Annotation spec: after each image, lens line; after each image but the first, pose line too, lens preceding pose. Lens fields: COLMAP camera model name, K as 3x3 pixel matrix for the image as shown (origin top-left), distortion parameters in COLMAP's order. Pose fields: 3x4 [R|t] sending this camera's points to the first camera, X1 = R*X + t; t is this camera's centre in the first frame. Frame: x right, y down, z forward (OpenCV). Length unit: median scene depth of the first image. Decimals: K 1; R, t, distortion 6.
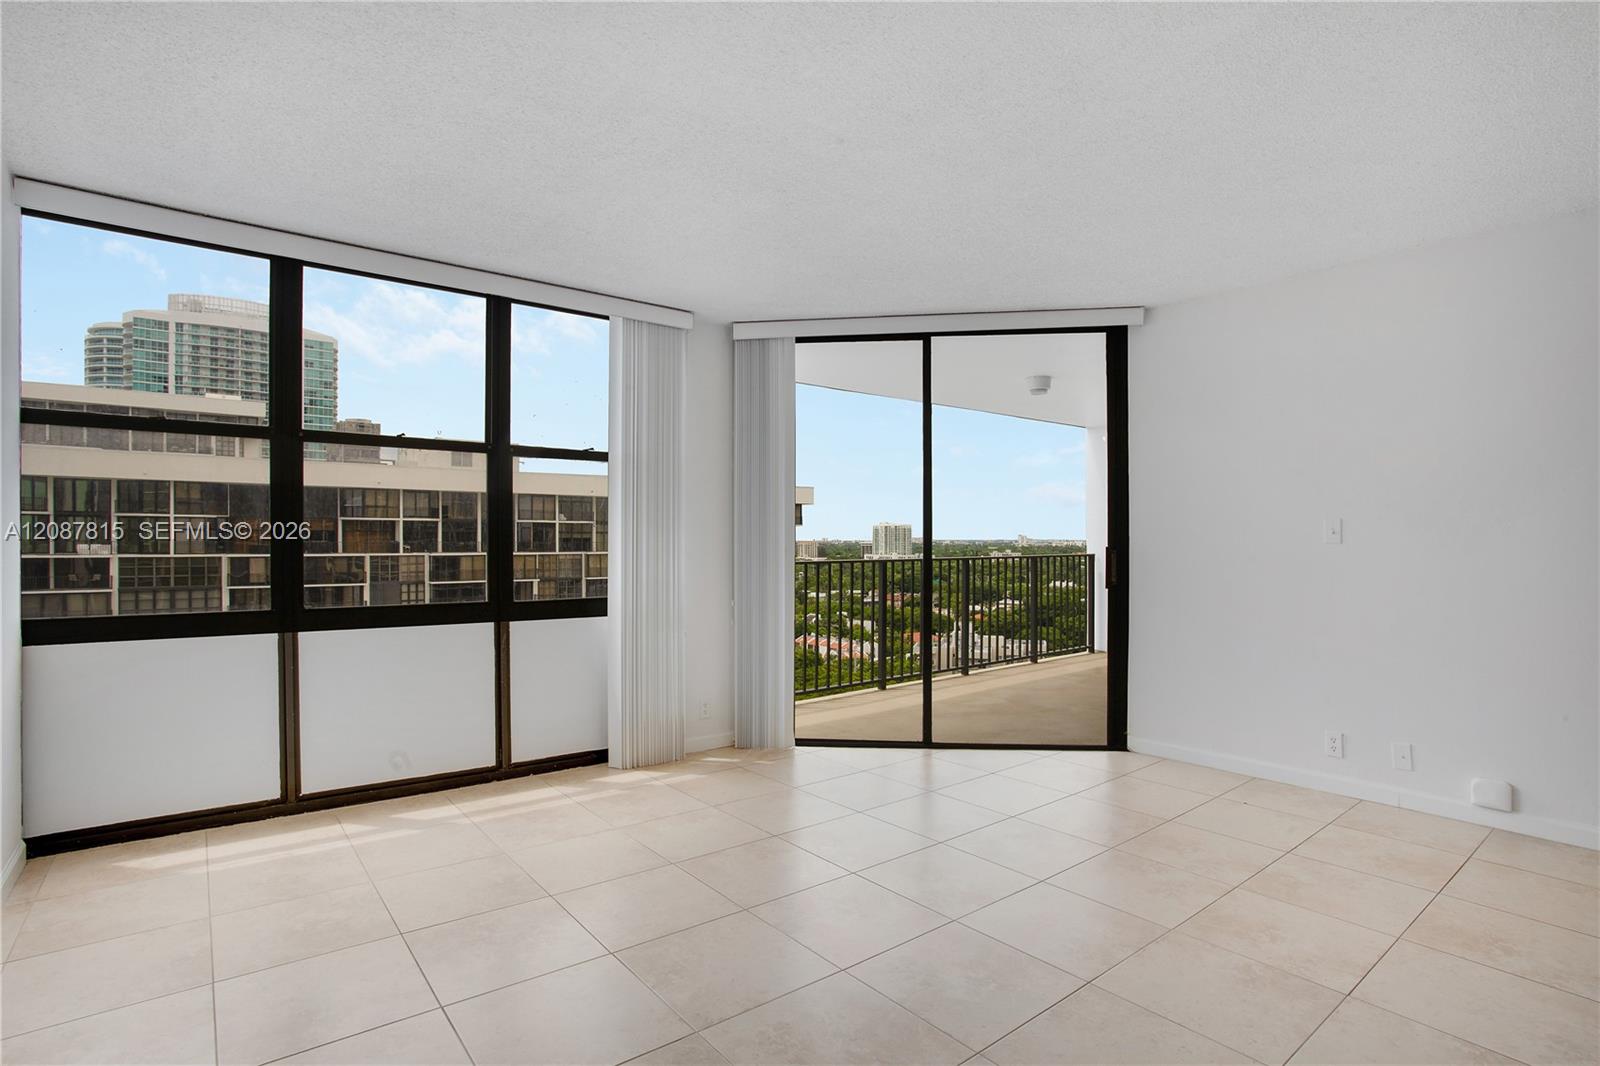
lens RADIAL K [[776.9, 0, 800.8], [0, 776.9, 545.8], [0, 0, 1]] dist [-0.024212, -0.000027]
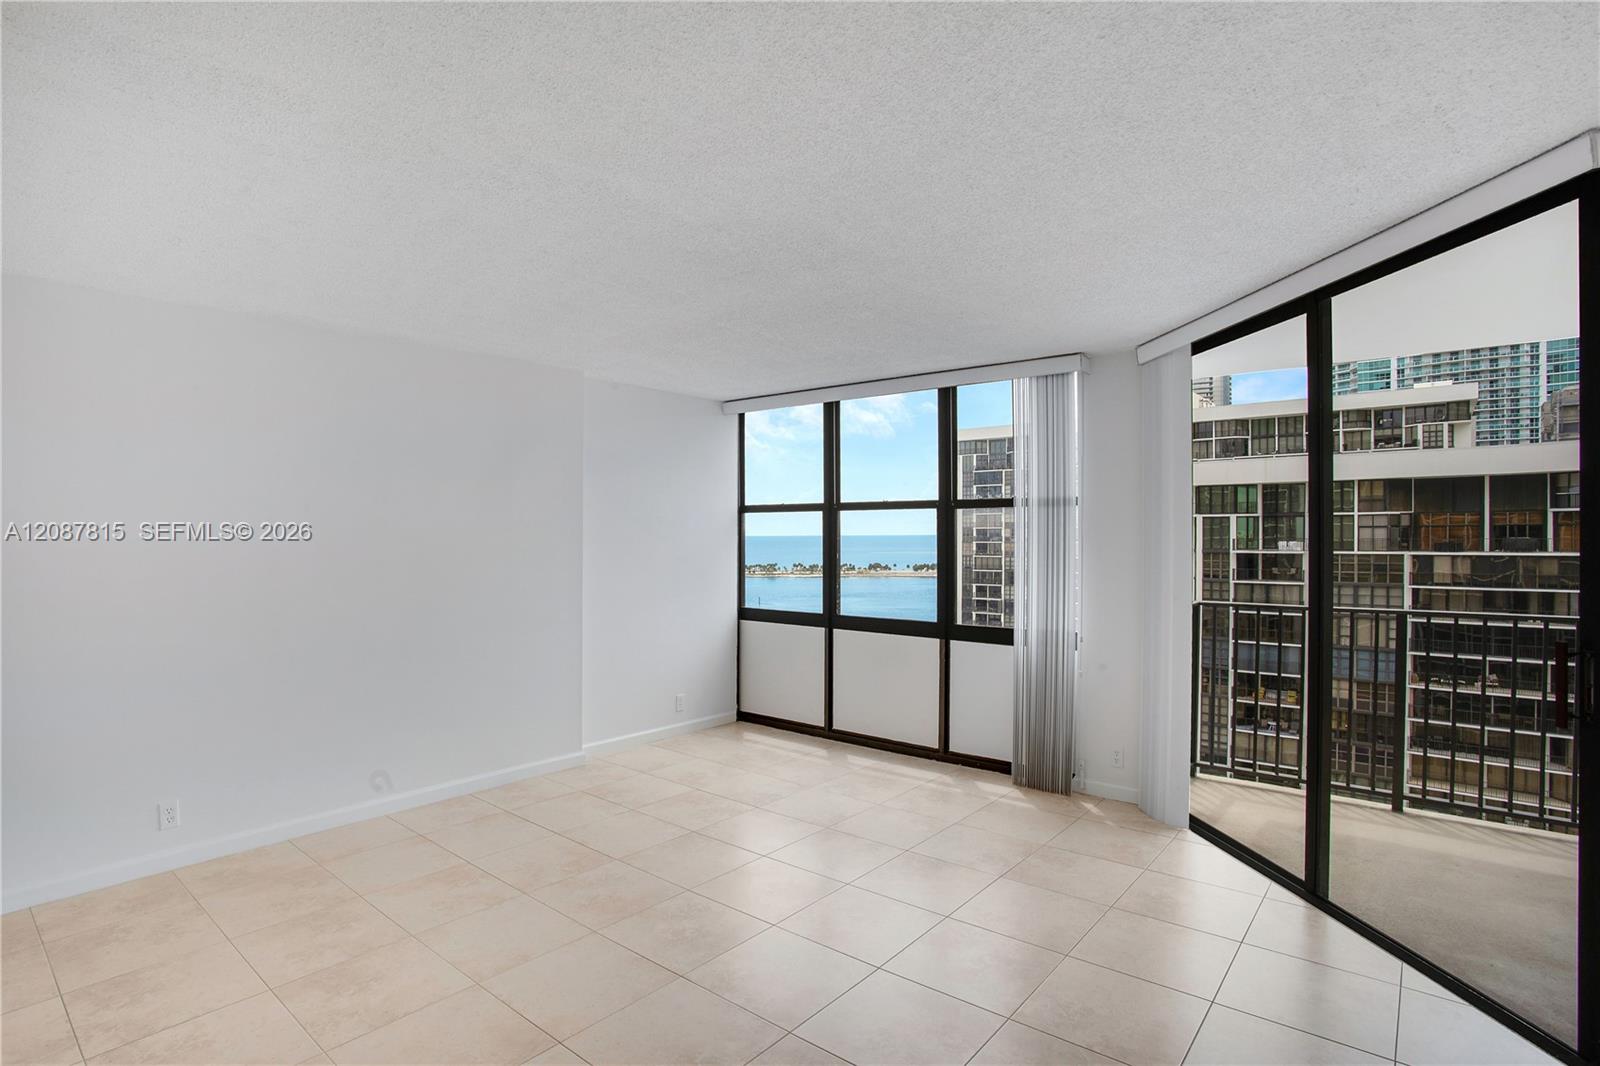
lens RADIAL K [[801.6, 0, 791.7], [0, 801.6, 533.6], [0, 0, 1]] dist [-0.016814, 0.003142]
pose [[0.198219, -0.008479, -0.980121, 0.082841], [0.002705, 0.999964, -0.008104, -0.006417], [0.980154, -0.001045, 0.198235, 0.045755]]
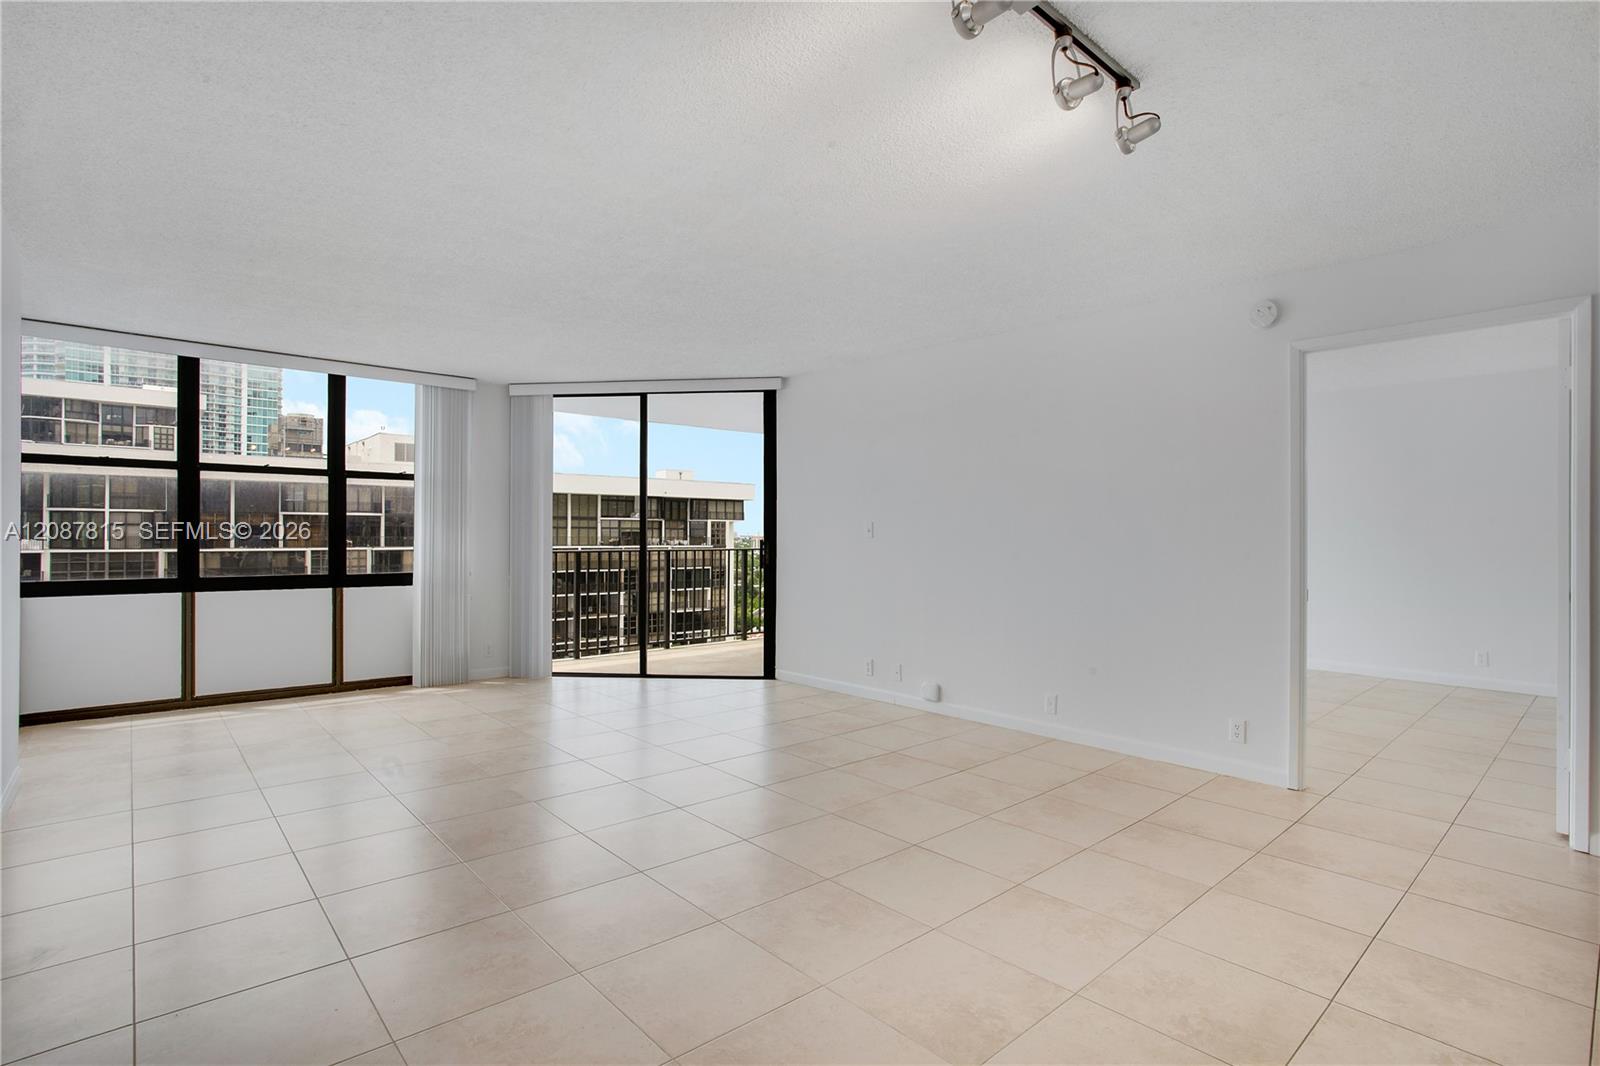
lens RADIAL K [[801.6, 0, 791.7], [0, 801.6, 533.6], [0, 0, 1]] dist [-0.016814, 0.003142]
pose [[0.999703, 0.000303, 0.024351, 0.044454], [-0.000079, 0.999958, -0.009216, 0.000507], [-0.024353, 0.009211, 0.999661, -0.055231]]
